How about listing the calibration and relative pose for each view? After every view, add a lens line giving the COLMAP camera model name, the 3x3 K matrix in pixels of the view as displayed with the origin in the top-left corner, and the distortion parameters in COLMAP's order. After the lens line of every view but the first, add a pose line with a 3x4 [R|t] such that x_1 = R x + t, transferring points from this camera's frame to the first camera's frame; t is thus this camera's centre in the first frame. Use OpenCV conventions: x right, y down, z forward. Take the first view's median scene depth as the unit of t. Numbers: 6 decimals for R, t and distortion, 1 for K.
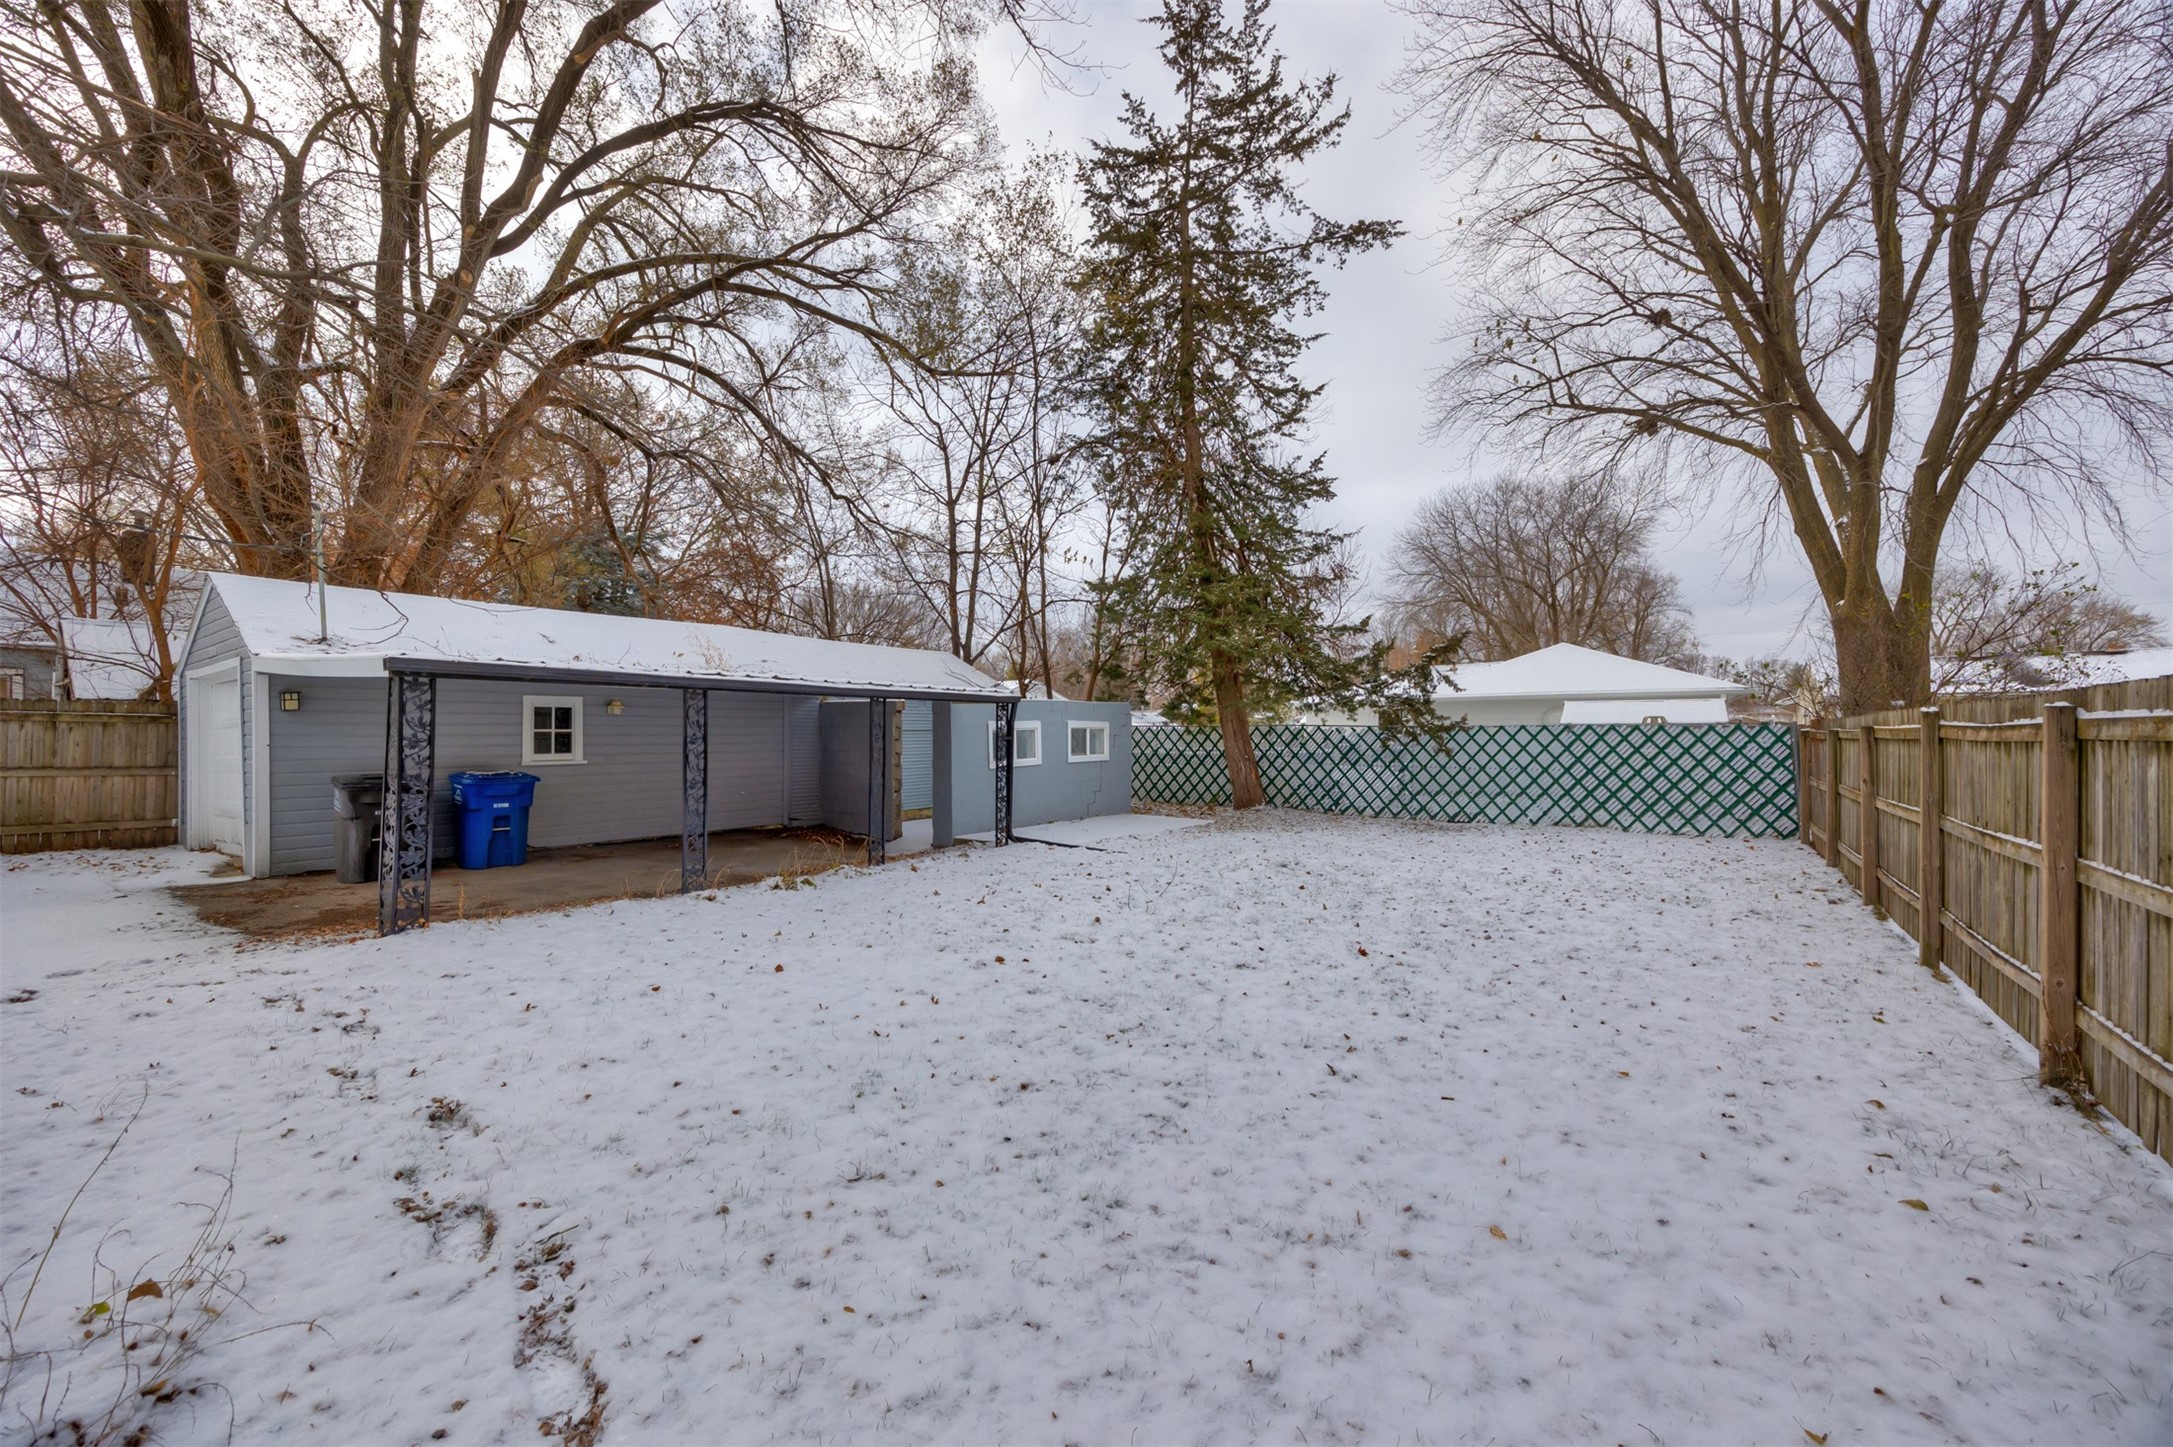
lens RADIAL K [[843.8, 0, 1086.5], [0, 843.8, 723.5], [0, 0, 1]] dist [0.000444, -0.000054]
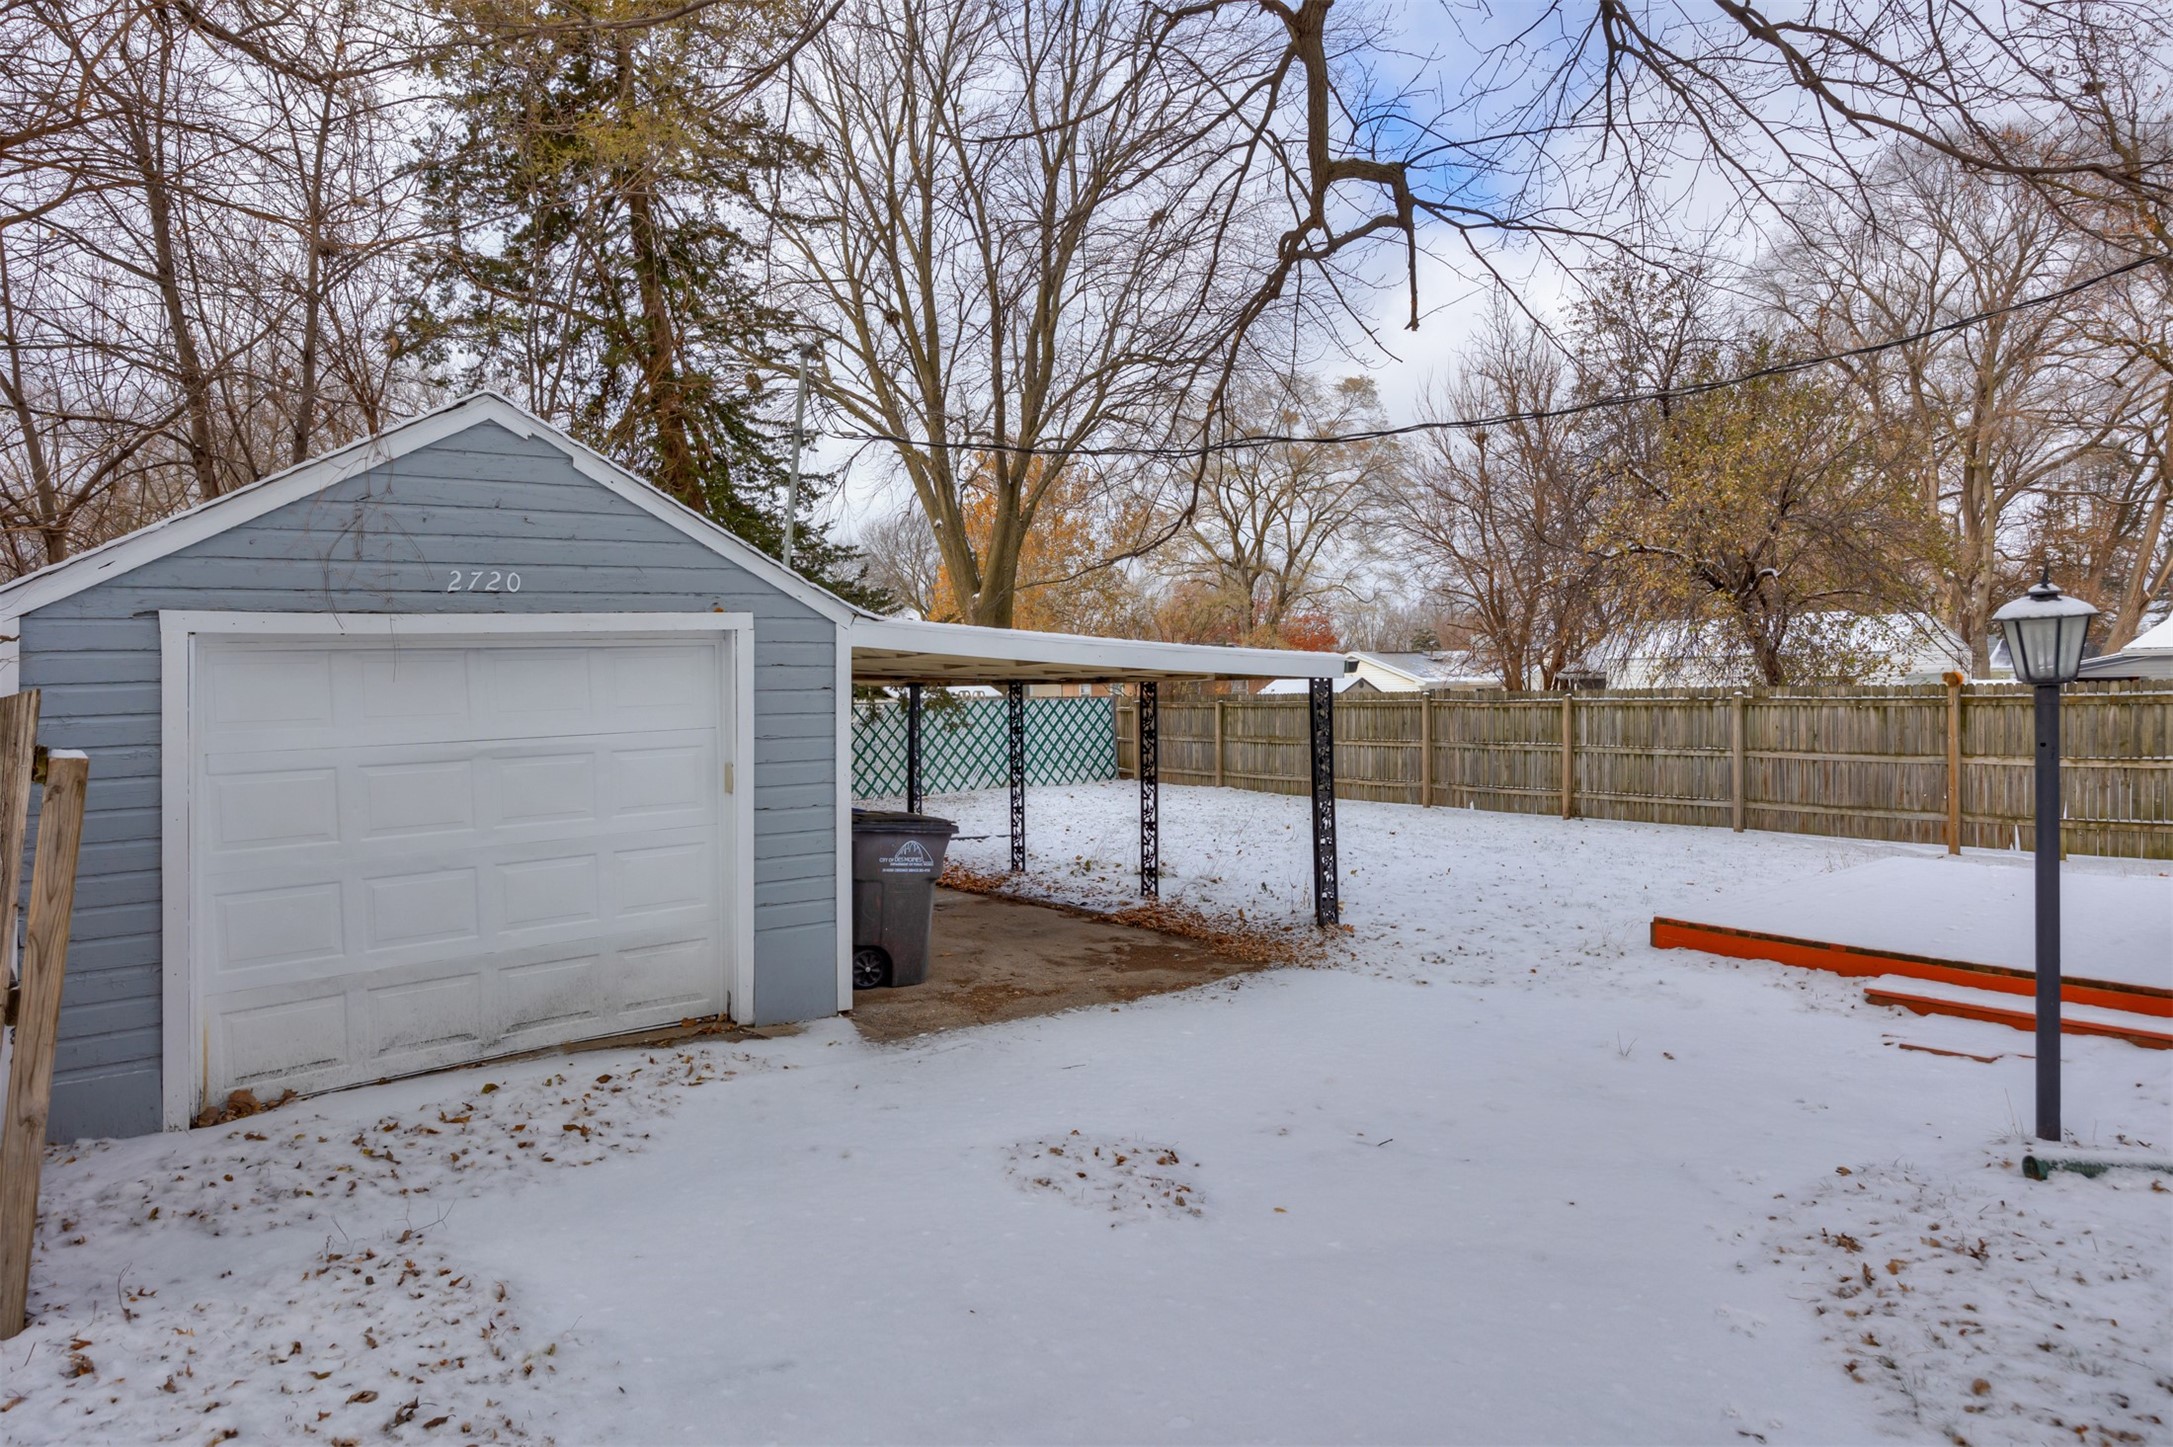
lens RADIAL K [[1278.4, 0, 1086.5], [0, 1278.4, 723.5], [0, 0, 1]] dist [-0.011721, 0.001028]
pose [[0.318094, -0.030403, 0.947572, -0.996344], [0.009382, 0.999538, 0.028921, -0.014137], [-0.948013, -0.000310, 0.318232, 0.322499]]
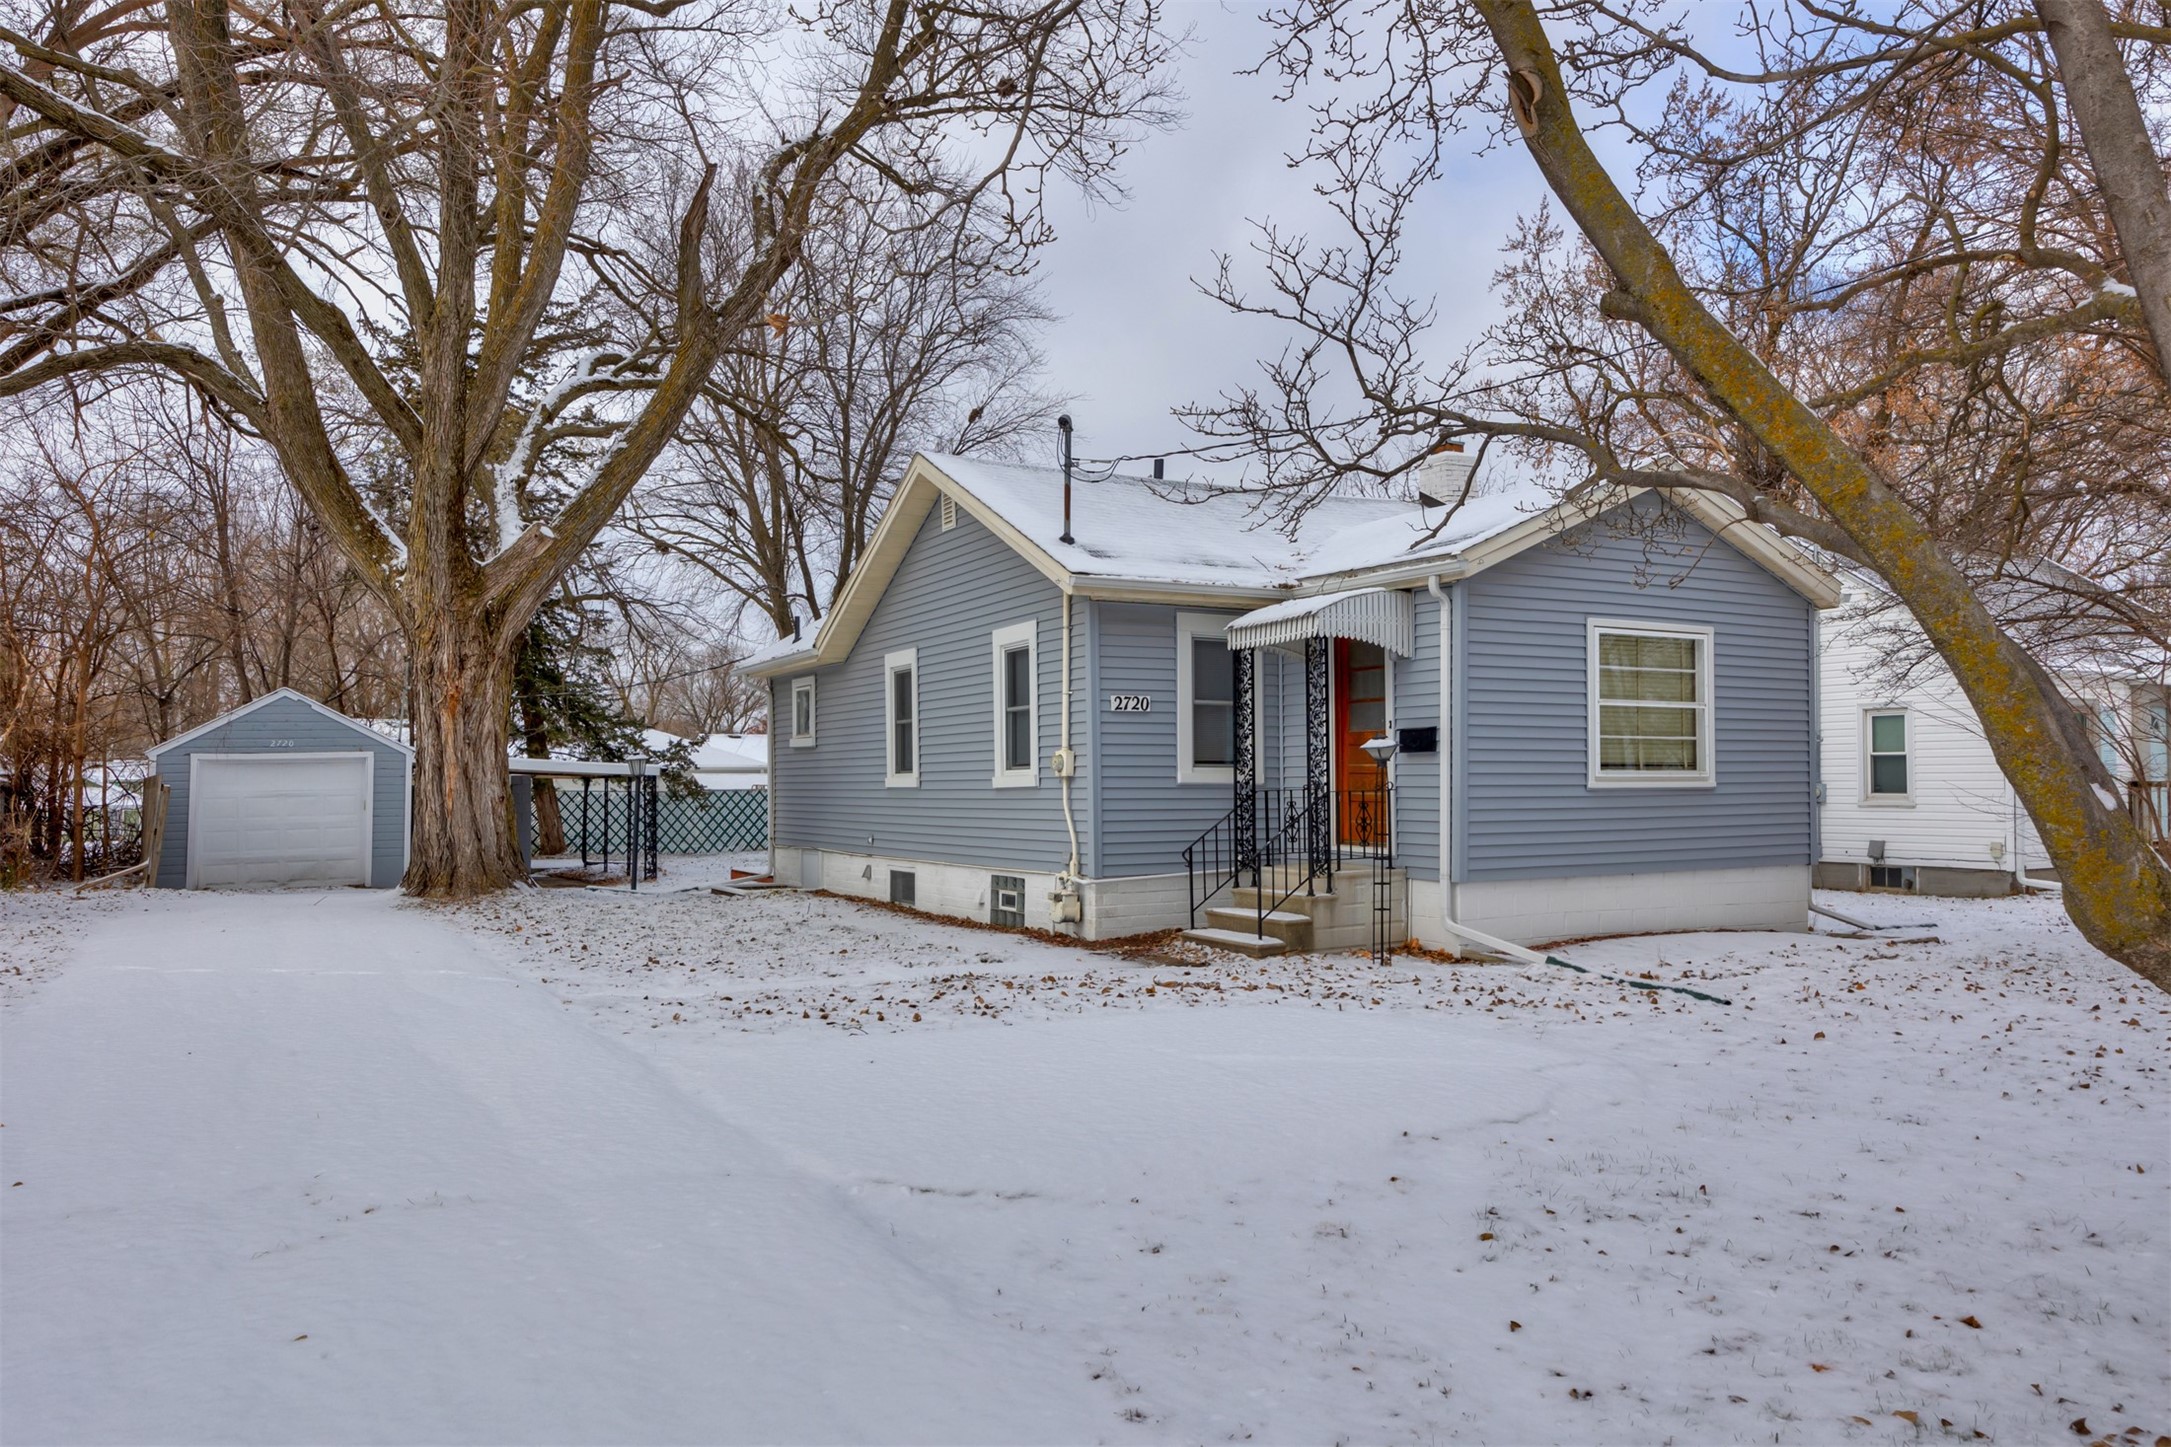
lens RADIAL K [[1482.7, 0, 1084.9], [0, 1482.7, 758.0], [0, 0, 1]] dist [-0.005564, -0.001512]
pose [[0.427683, 0.019599, 0.903716, -1.739228], [-0.001590, 0.999780, -0.020930, -0.001914], [-0.903928, 0.007514, 0.427619, -0.825391]]
